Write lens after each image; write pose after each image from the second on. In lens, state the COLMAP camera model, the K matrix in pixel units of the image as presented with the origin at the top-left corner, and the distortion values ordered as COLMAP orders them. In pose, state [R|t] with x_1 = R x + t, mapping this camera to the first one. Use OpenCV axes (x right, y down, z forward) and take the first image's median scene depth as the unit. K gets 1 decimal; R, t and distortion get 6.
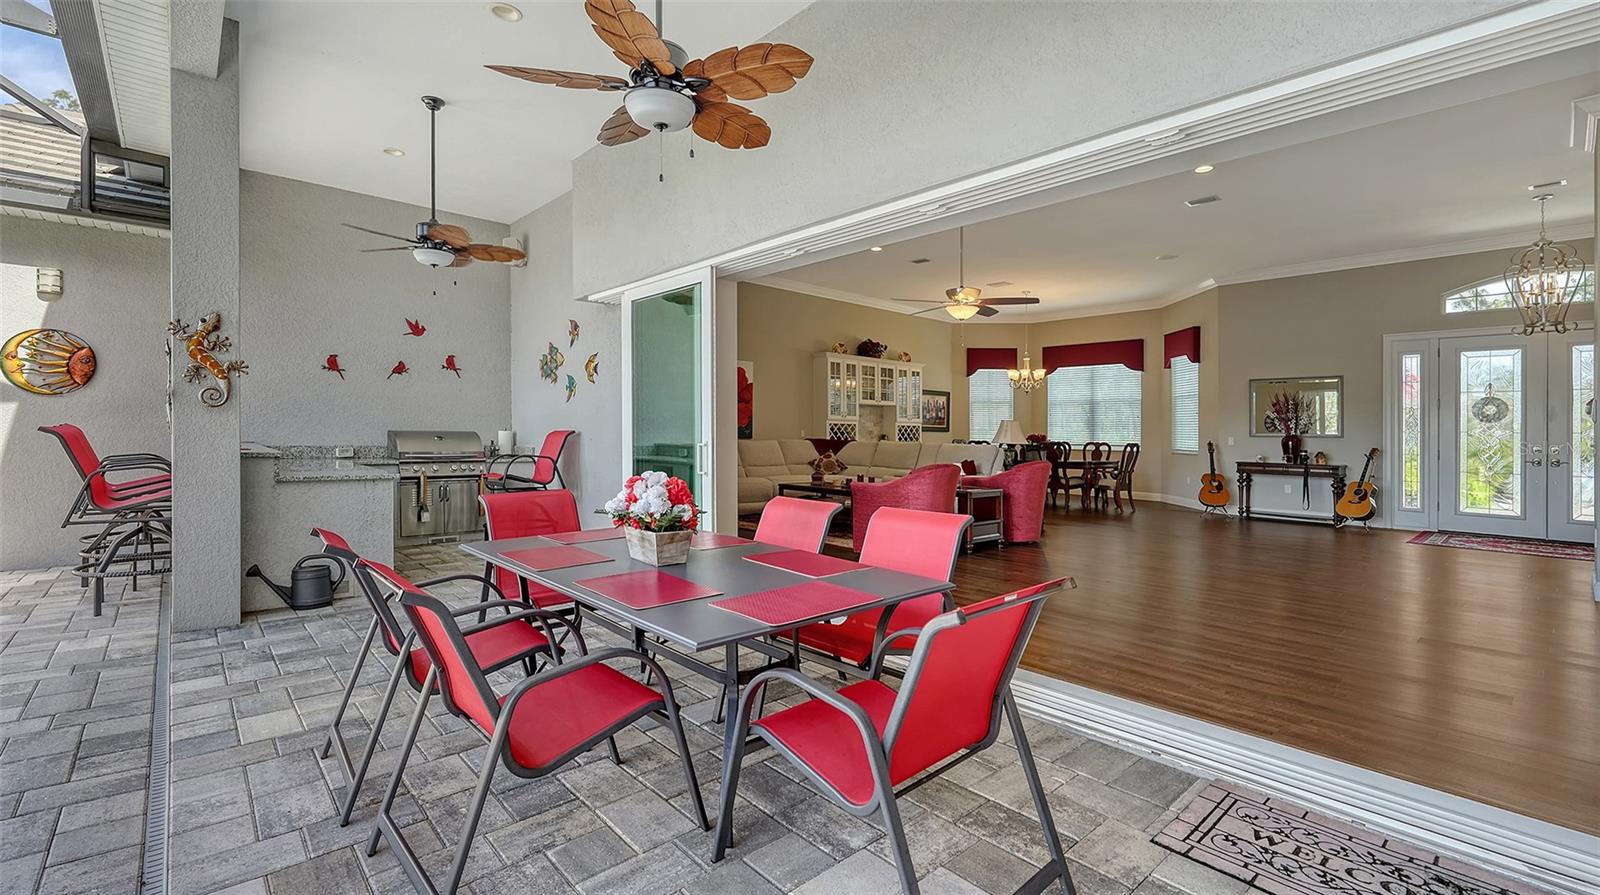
lens RADIAL K [[684.0, 0, 793.7], [0, 684.0, 436.7], [0, 0, 1]] dist [0.018074, -0.000161]
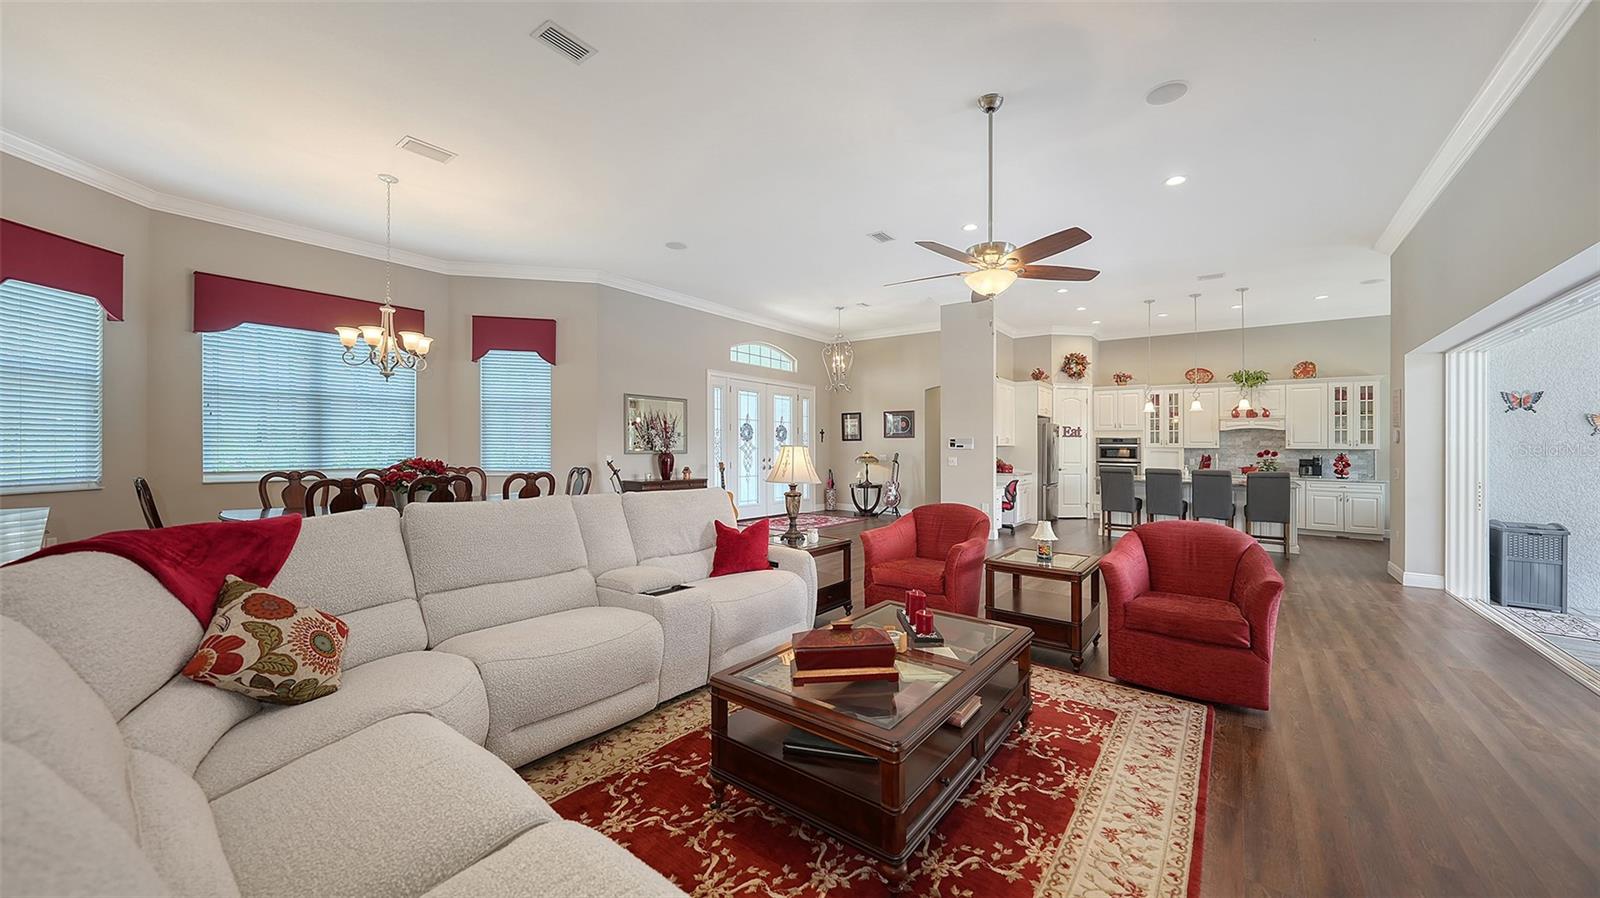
lens RADIAL K [[585.2, 0, 823.0], [0, 585.2, 445.5], [0, 0, 1]] dist [-0.000461, -0.002331]
pose [[-0.238372, -0.017398, 0.971018, -0.155740], [-0.007806, 0.999842, 0.015998, -0.022069], [-0.971143, -0.003766, -0.238470, 0.781142]]
